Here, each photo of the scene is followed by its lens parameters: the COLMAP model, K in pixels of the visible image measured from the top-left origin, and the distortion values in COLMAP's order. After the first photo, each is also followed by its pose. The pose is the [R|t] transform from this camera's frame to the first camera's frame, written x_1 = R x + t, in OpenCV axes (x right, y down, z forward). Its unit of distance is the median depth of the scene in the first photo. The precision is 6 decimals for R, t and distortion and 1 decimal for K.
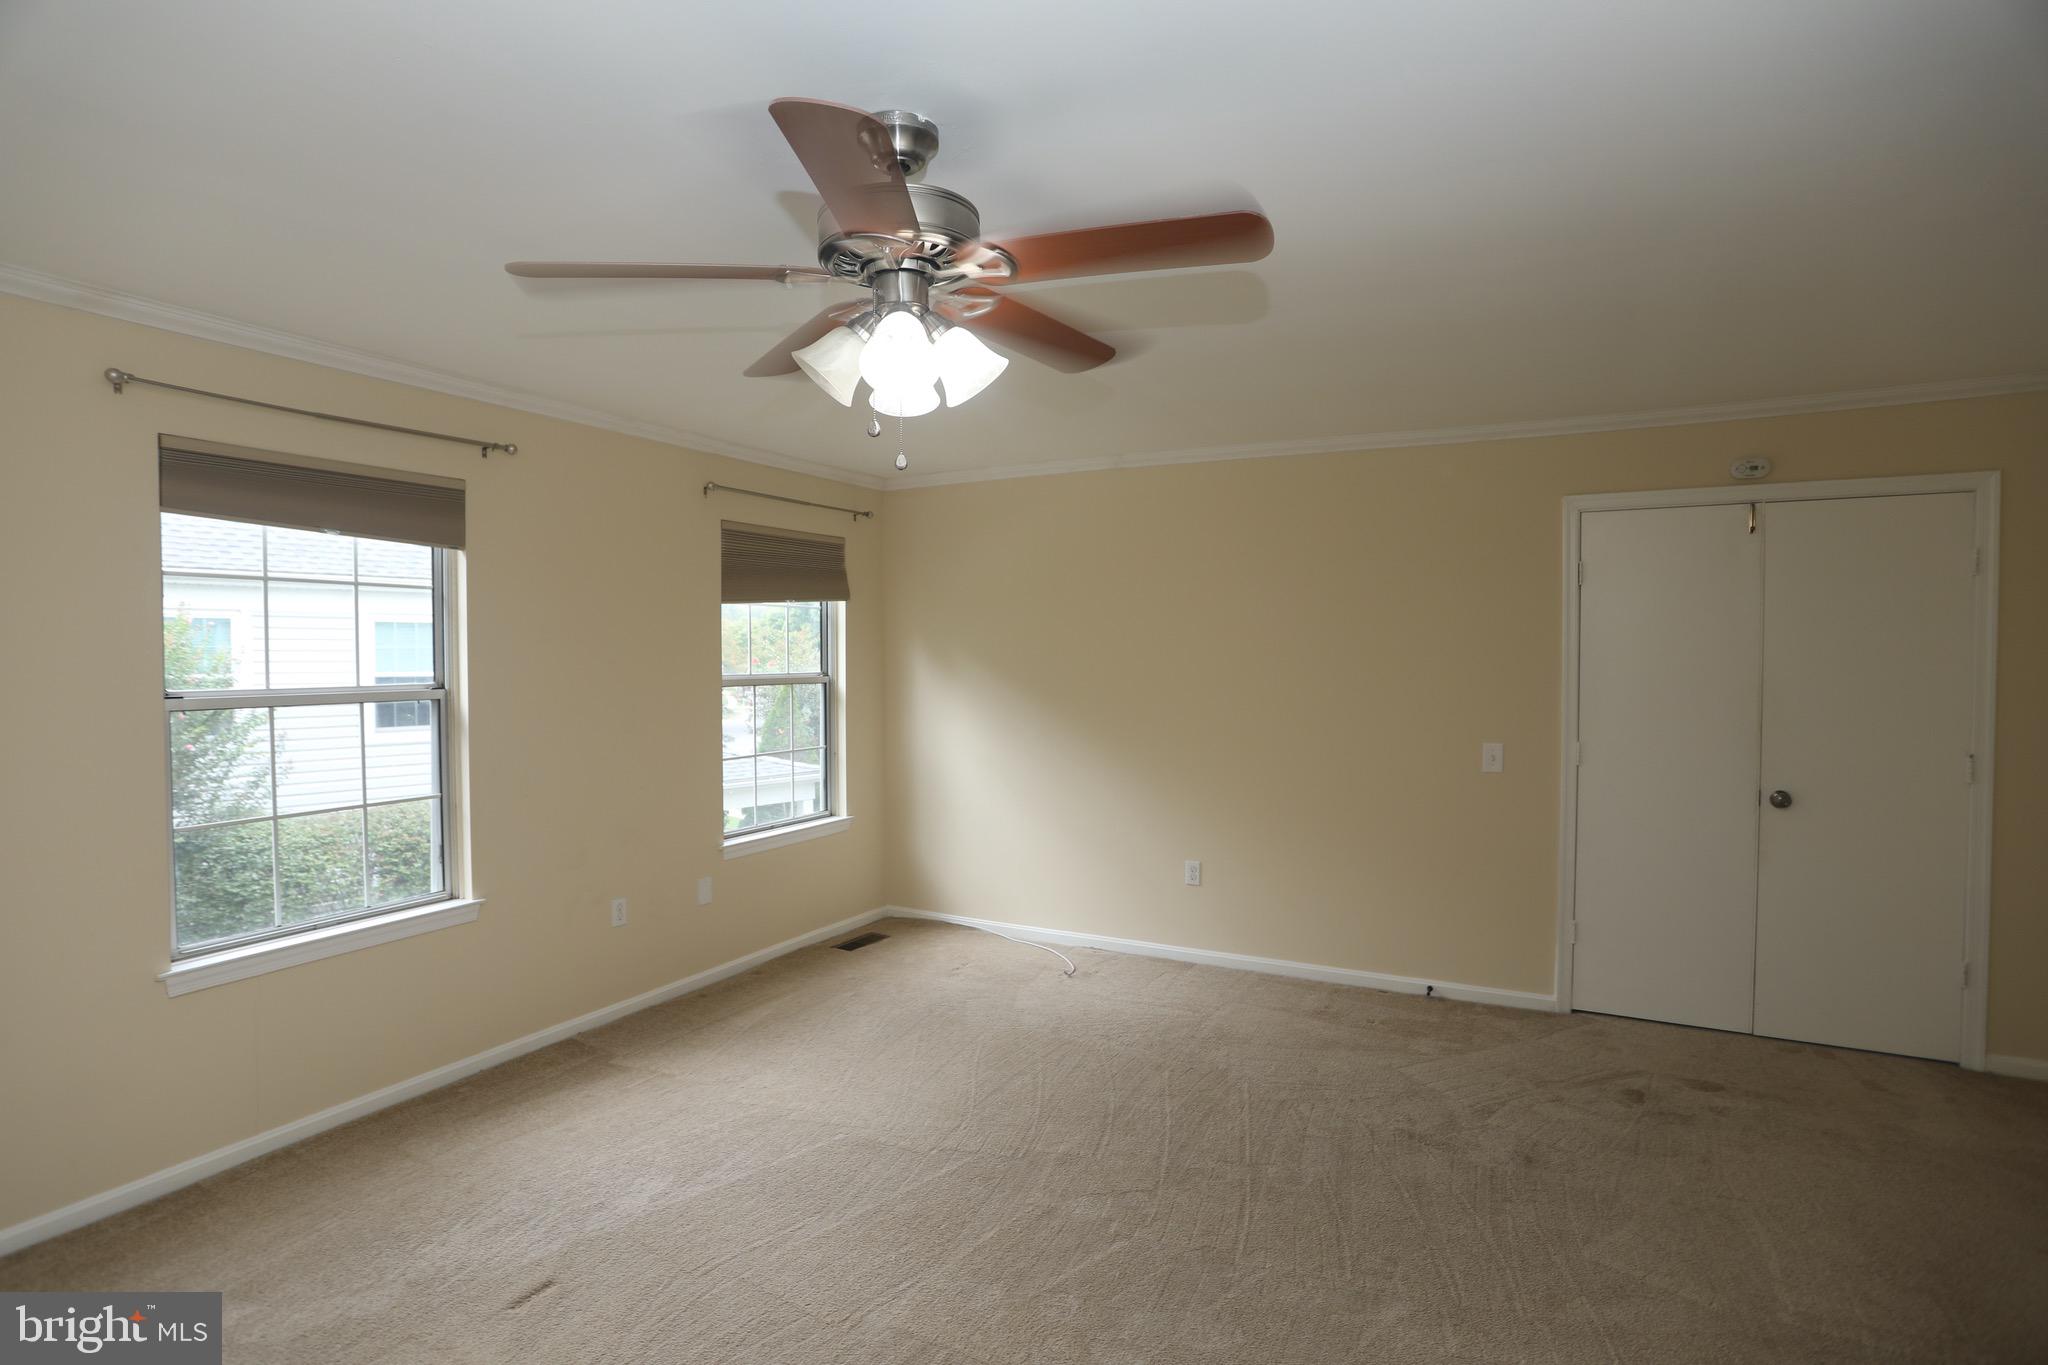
lens RADIAL K [[1000.1, 0, 1032.1], [0, 1000.1, 675.6], [0, 0, 1]] dist [-0.062145, 0.023996]
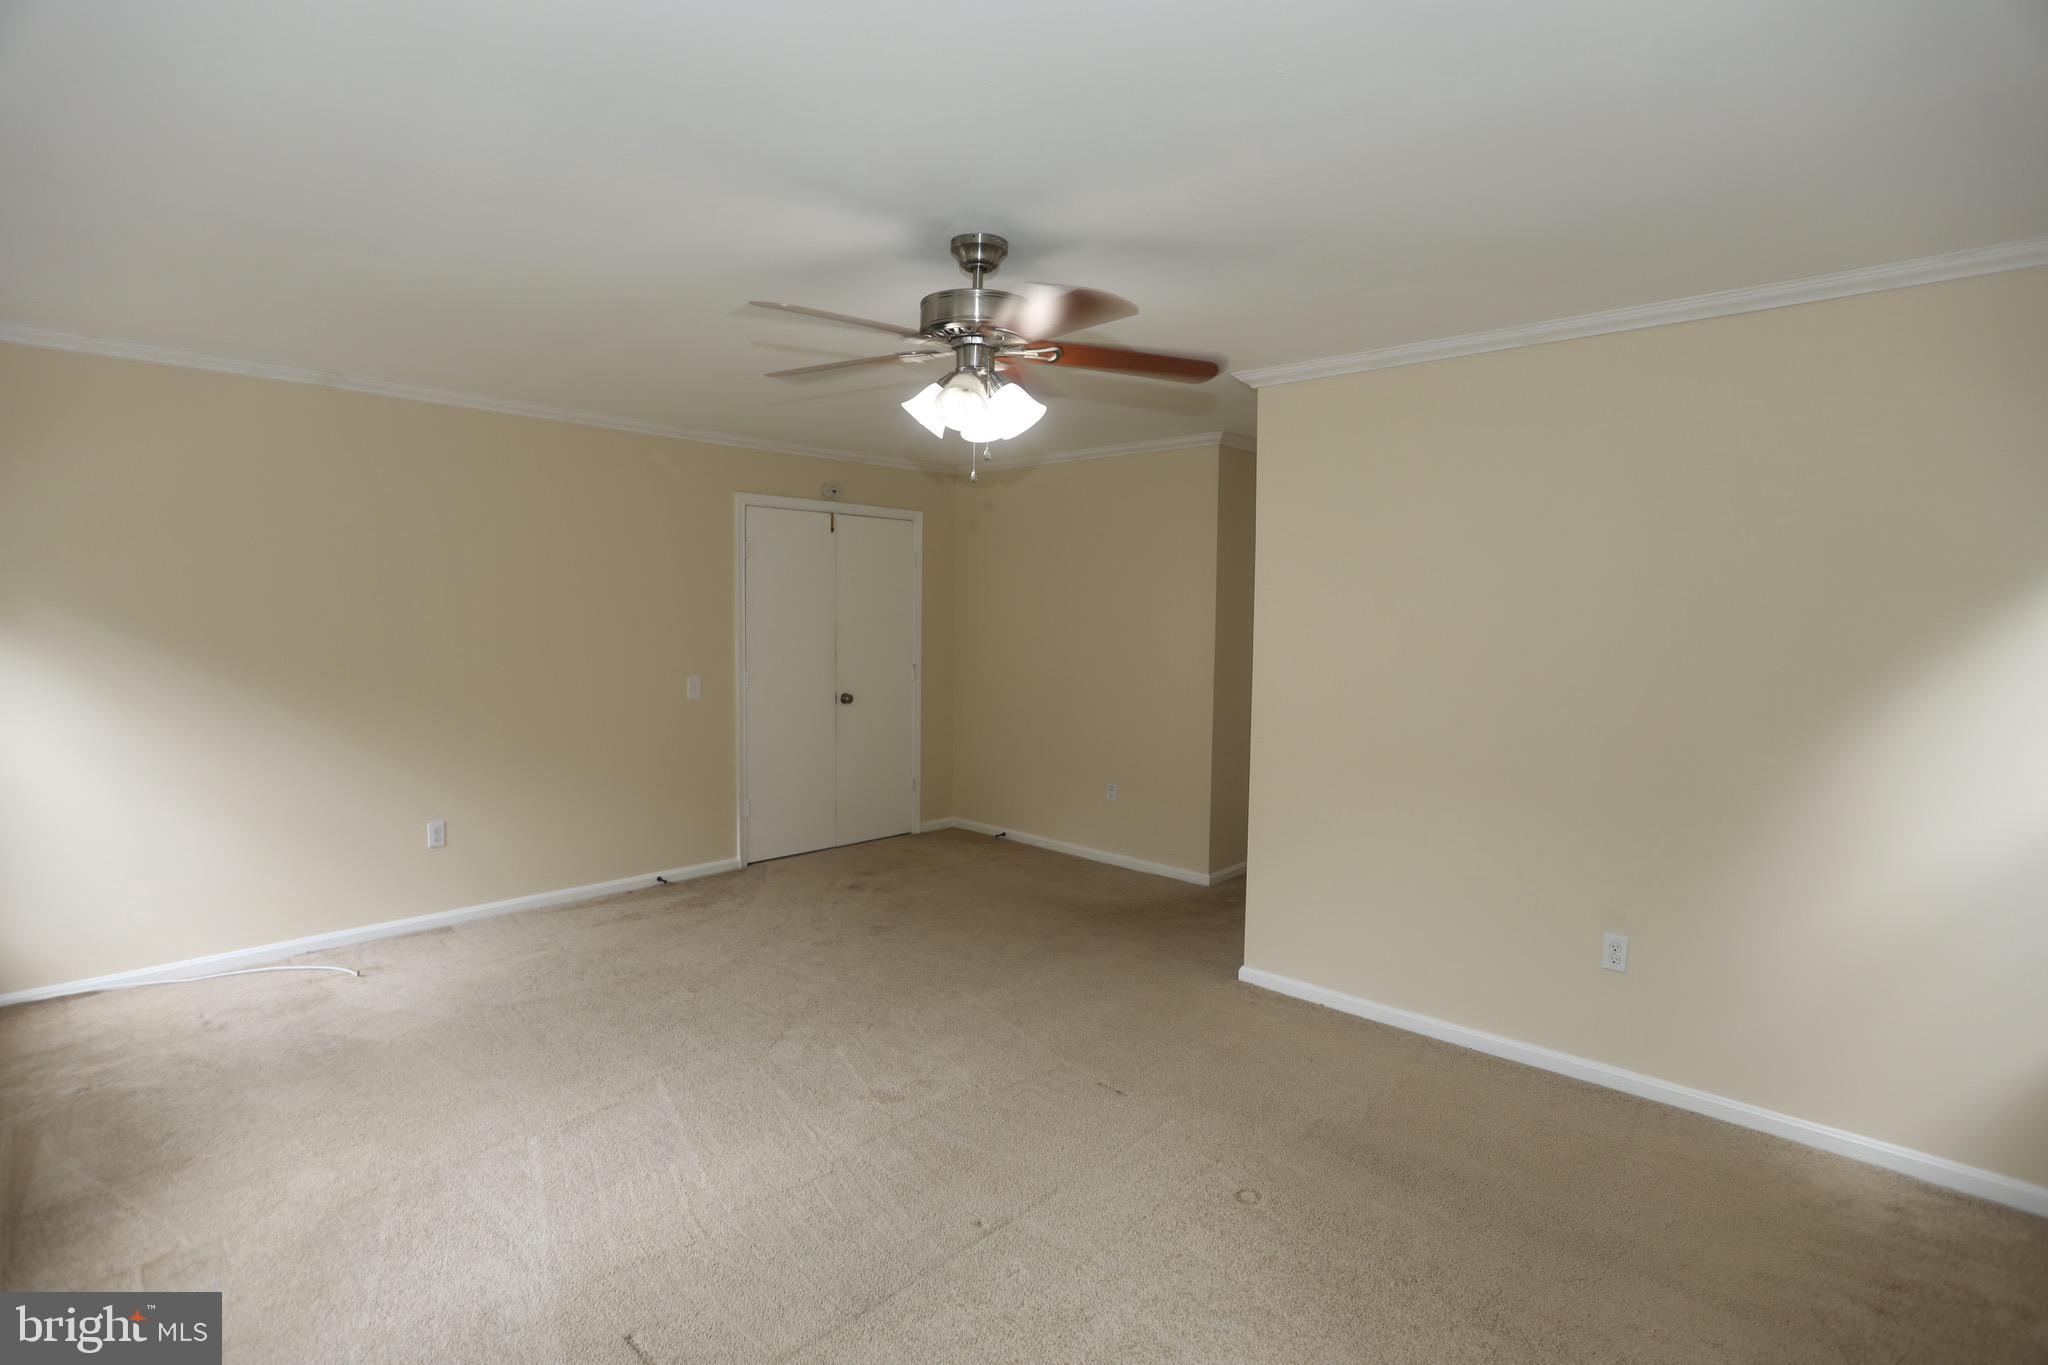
lens RADIAL K [[1000.1, 0, 1015.0], [0, 1000.1, 682.9], [0, 0, 1]] dist [-0.062145, 0.023996]
pose [[0.269932, -0.066601, 0.960573, -0.680196], [0.005737, 0.997699, 0.067563, -0.009203], [-0.962862, -0.012727, 0.269693, 0.247584]]
